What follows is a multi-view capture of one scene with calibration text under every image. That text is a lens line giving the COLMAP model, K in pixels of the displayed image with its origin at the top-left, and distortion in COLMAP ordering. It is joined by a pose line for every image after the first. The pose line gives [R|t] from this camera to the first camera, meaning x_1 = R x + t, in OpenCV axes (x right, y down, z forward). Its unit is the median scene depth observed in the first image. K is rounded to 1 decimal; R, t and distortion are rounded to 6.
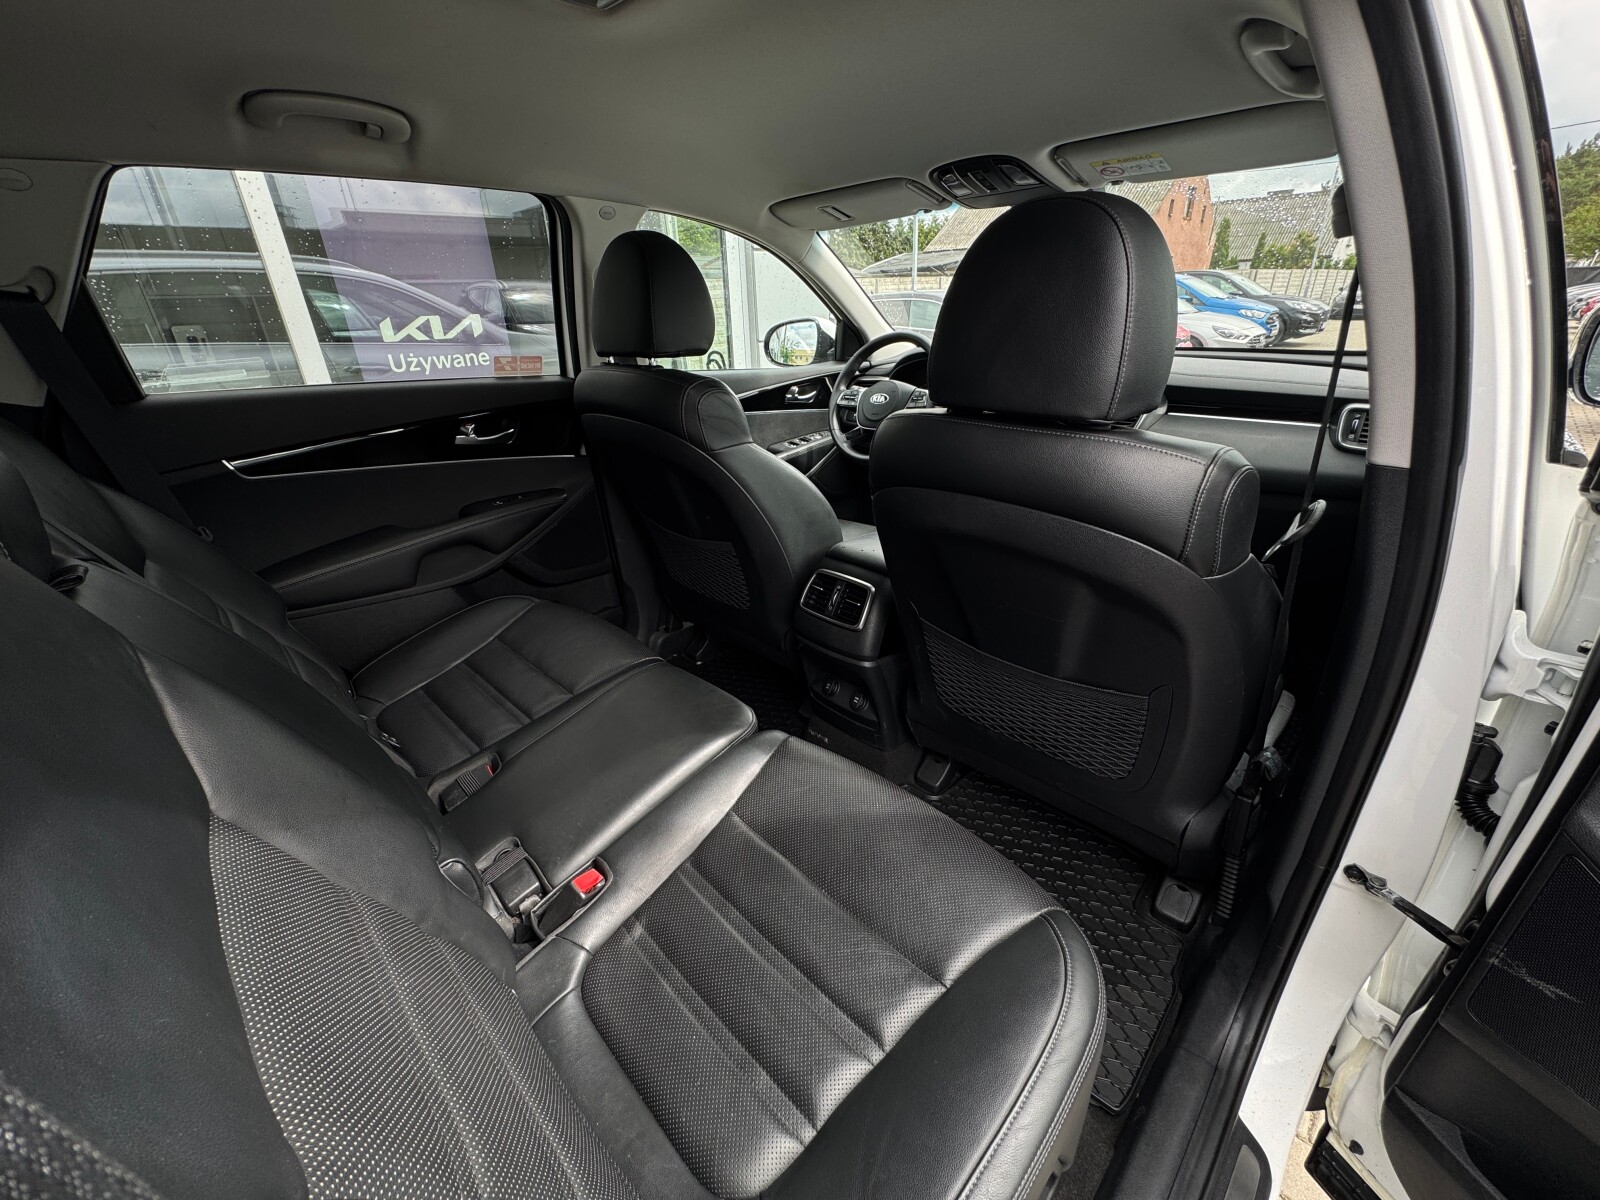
lens RADIAL K [[644.8, 0, 800.0], [0, 644.8, 600.0], [0, 0, 1]] dist [0.001036, 0.000376]
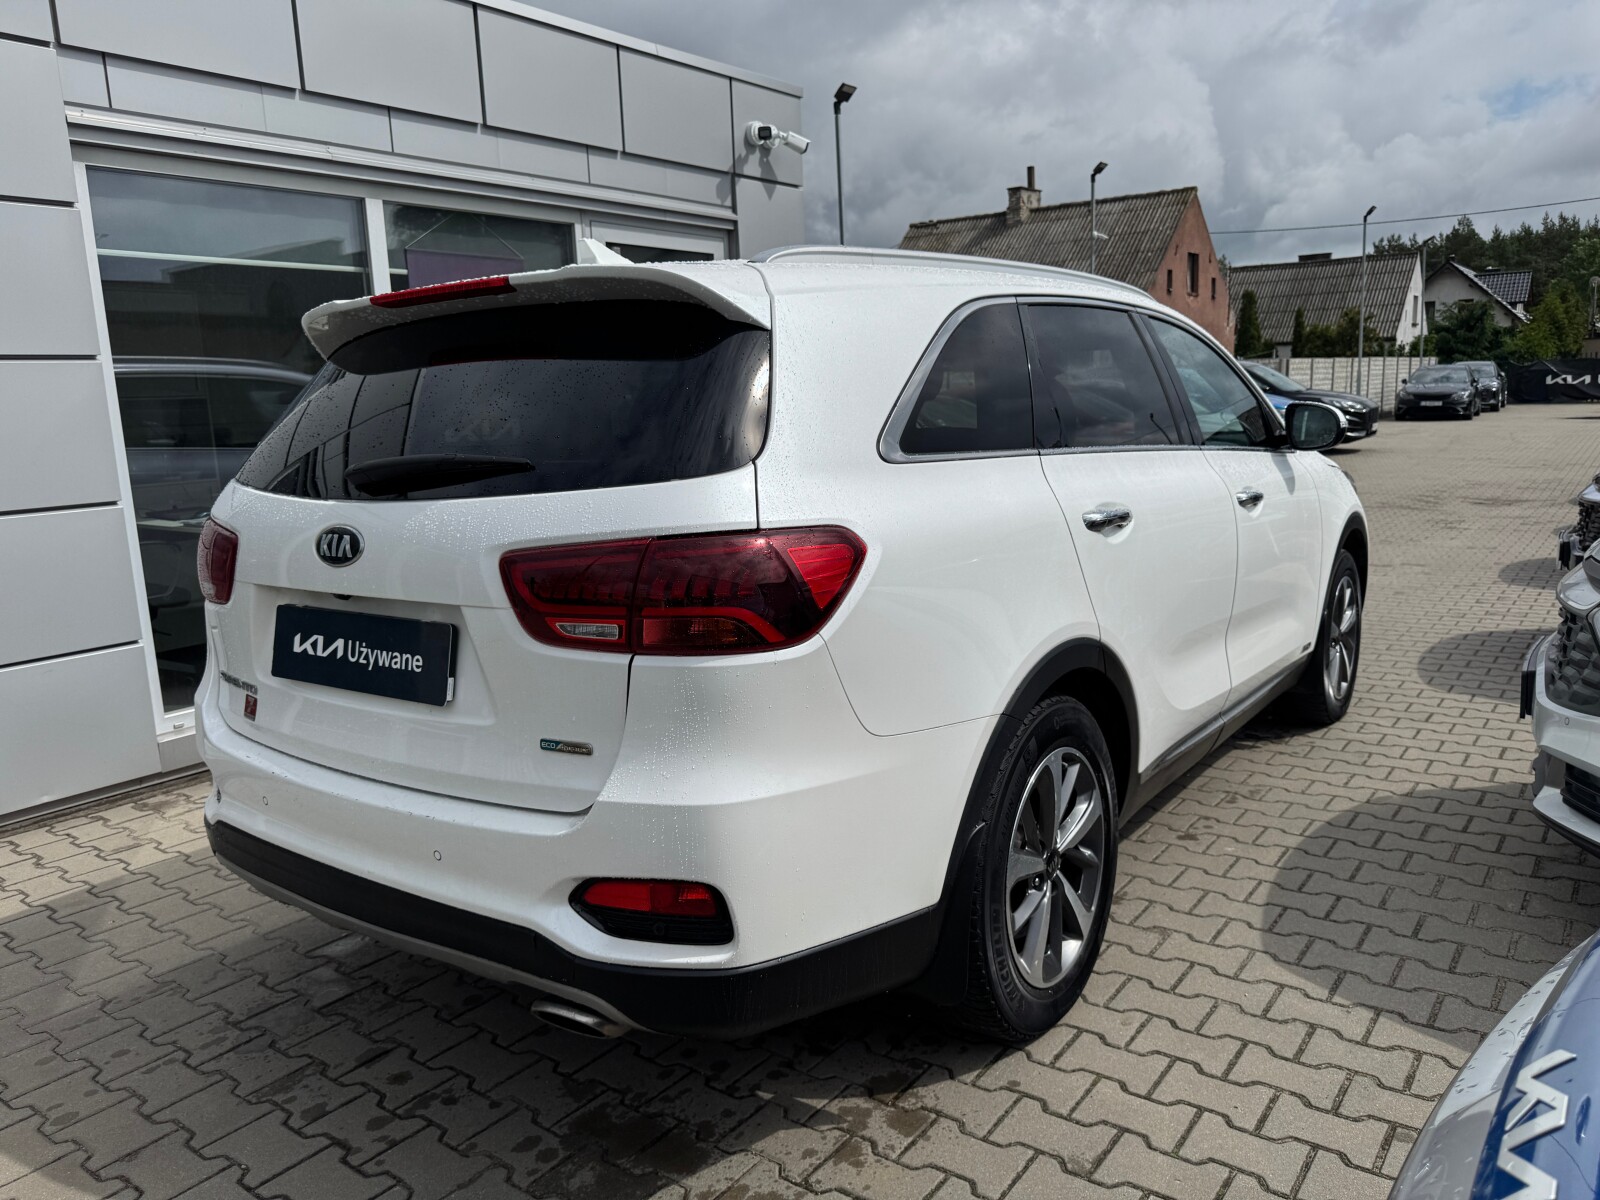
lens RADIAL K [[1151.4, 0, 800.0], [0, 1151.4, 600.0], [0, 0, 1]] dist [0.112162, -0.177763]
pose [[0.988378, -0.030909, 0.148844, -0.084946], [0.068487, 0.964655, -0.254460, 0.088544], [-0.135718, 0.261697, 0.955560, -0.202852]]
